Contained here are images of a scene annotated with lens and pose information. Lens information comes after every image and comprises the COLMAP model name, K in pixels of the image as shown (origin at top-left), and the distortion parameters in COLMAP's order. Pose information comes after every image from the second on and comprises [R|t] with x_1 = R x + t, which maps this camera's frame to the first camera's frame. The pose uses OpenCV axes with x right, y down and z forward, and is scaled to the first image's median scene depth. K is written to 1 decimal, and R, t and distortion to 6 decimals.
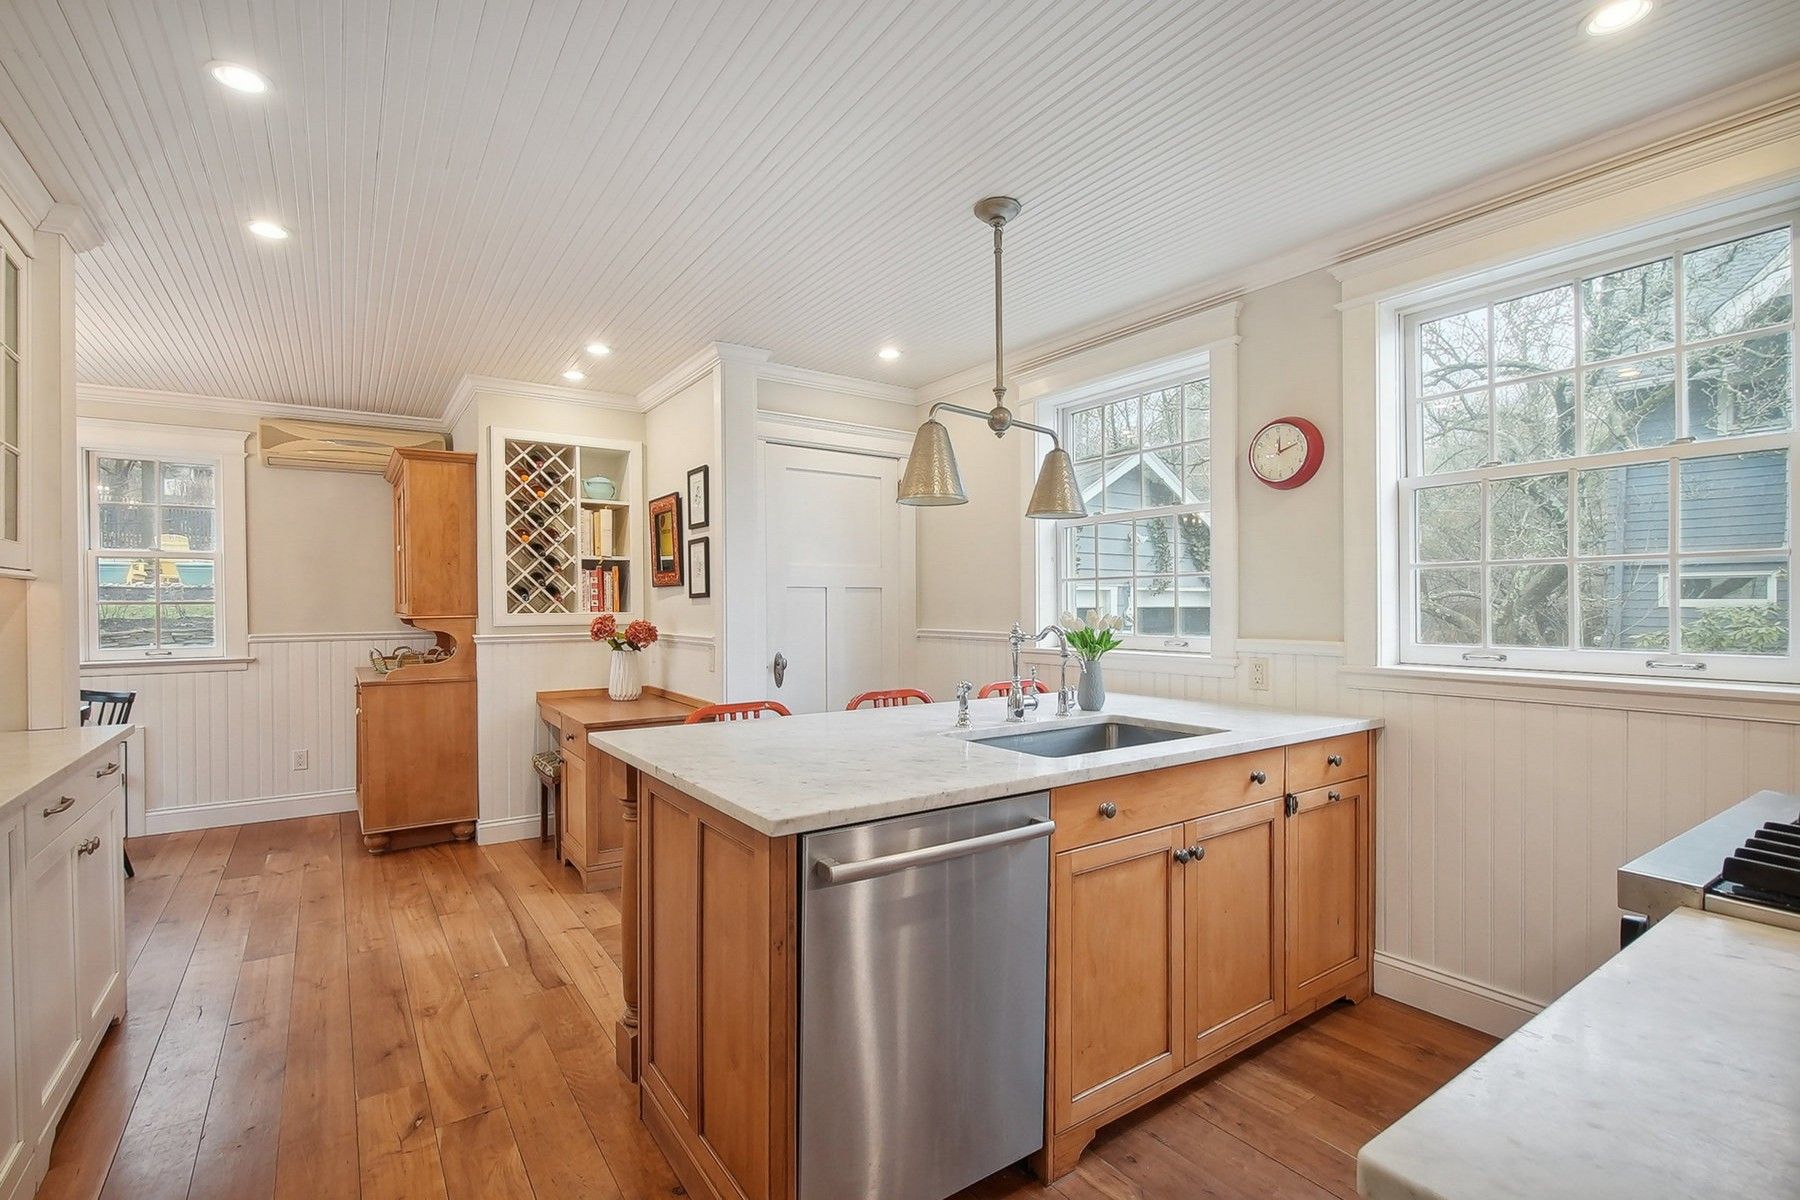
lens RADIAL K [[805.0, 0, 893.7], [0, 805.0, 611.6], [0, 0, 1]] dist [-0.009715, -0.000190]
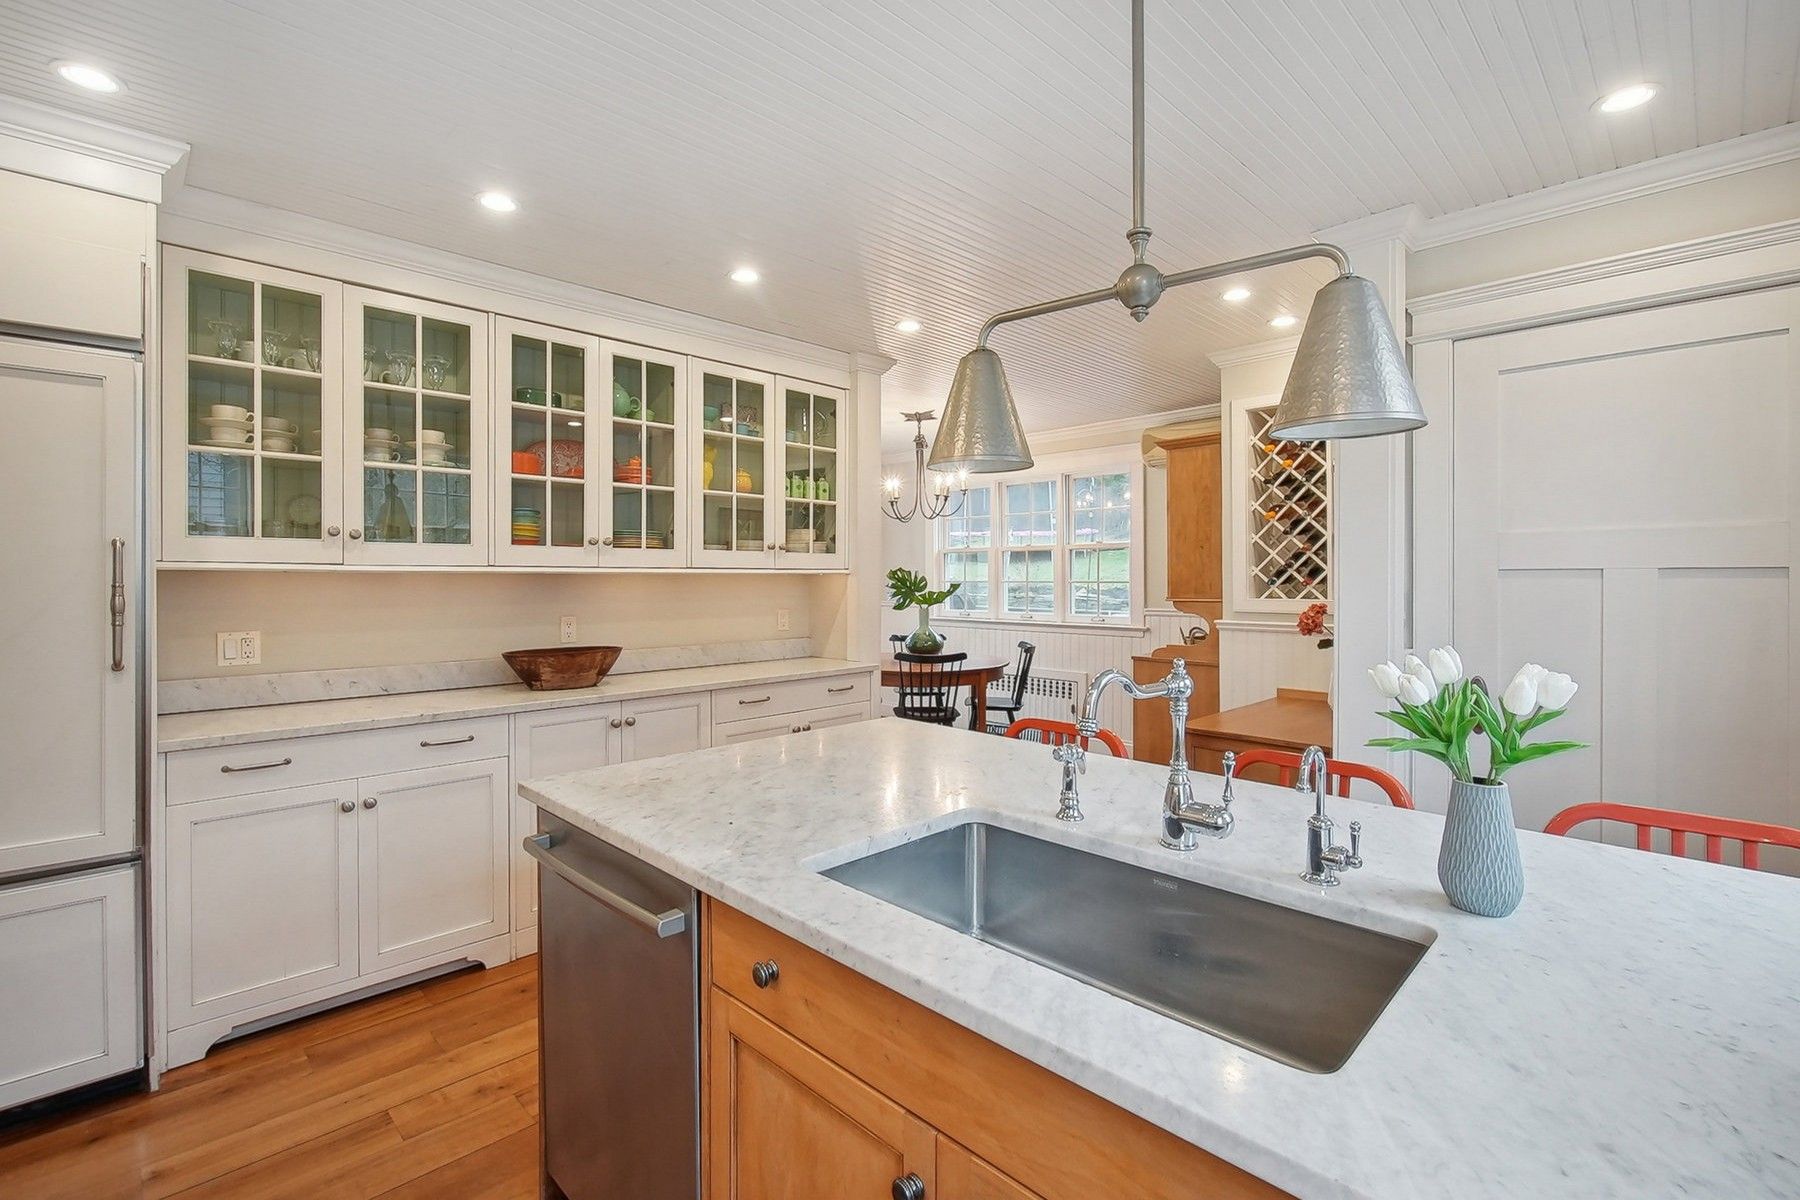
lens RADIAL K [[805.0, 0, 851.3], [0, 805.0, 578.9], [0, 0, 1]] dist [-0.009715, -0.000190]
pose [[0.161283, 0.006091, -0.986889, 0.354601], [-0.006111, 0.999968, 0.005173, -0.021840], [0.986889, 0.005197, 0.161315, 0.392741]]
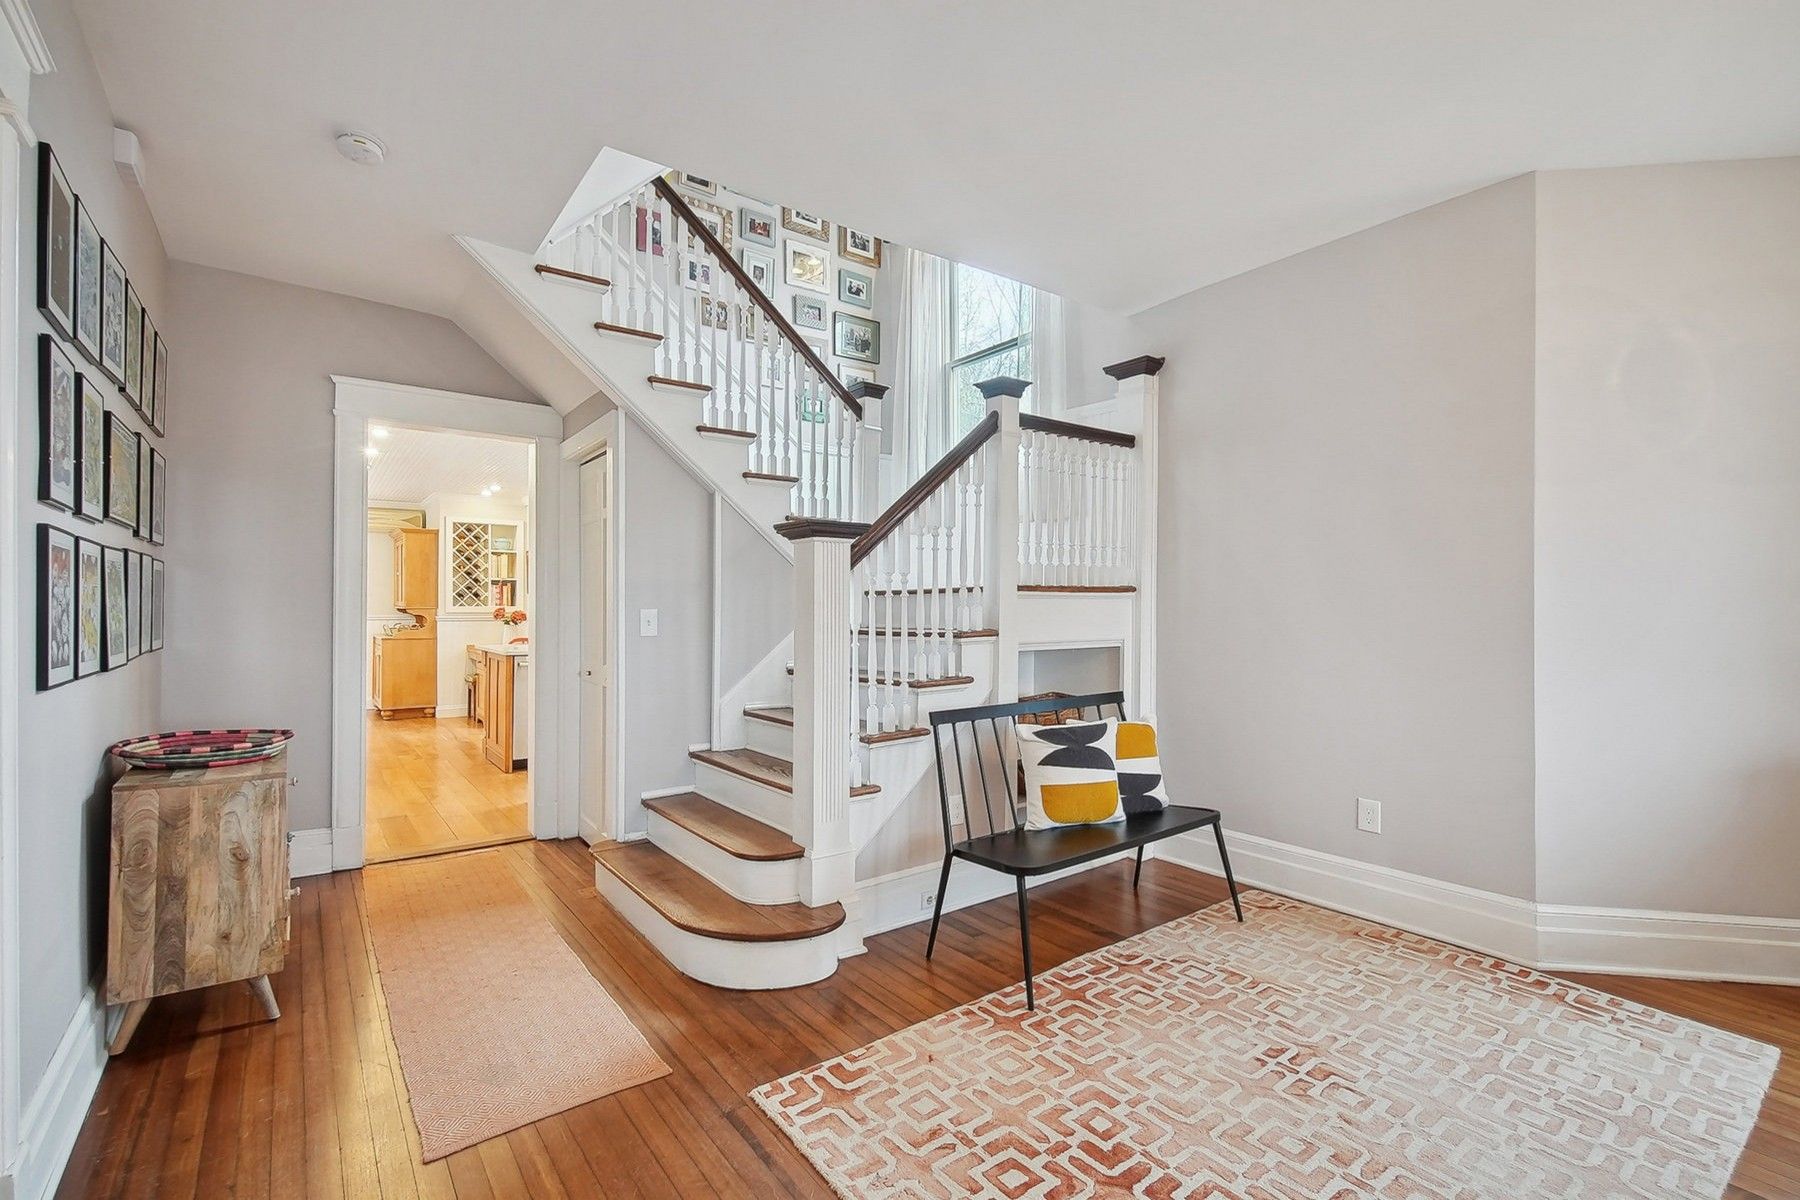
lens RADIAL K [[805.0, 0, 894.7], [0, 805.0, 601.0], [0, 0, 1]] dist [-0.009715, -0.000190]
pose [[0.998996, 0.009489, 0.043785, 0.554381], [-0.009045, 0.999906, -0.010315, -0.000621], [-0.043878, 0.009909, 0.998988, -1.093396]]
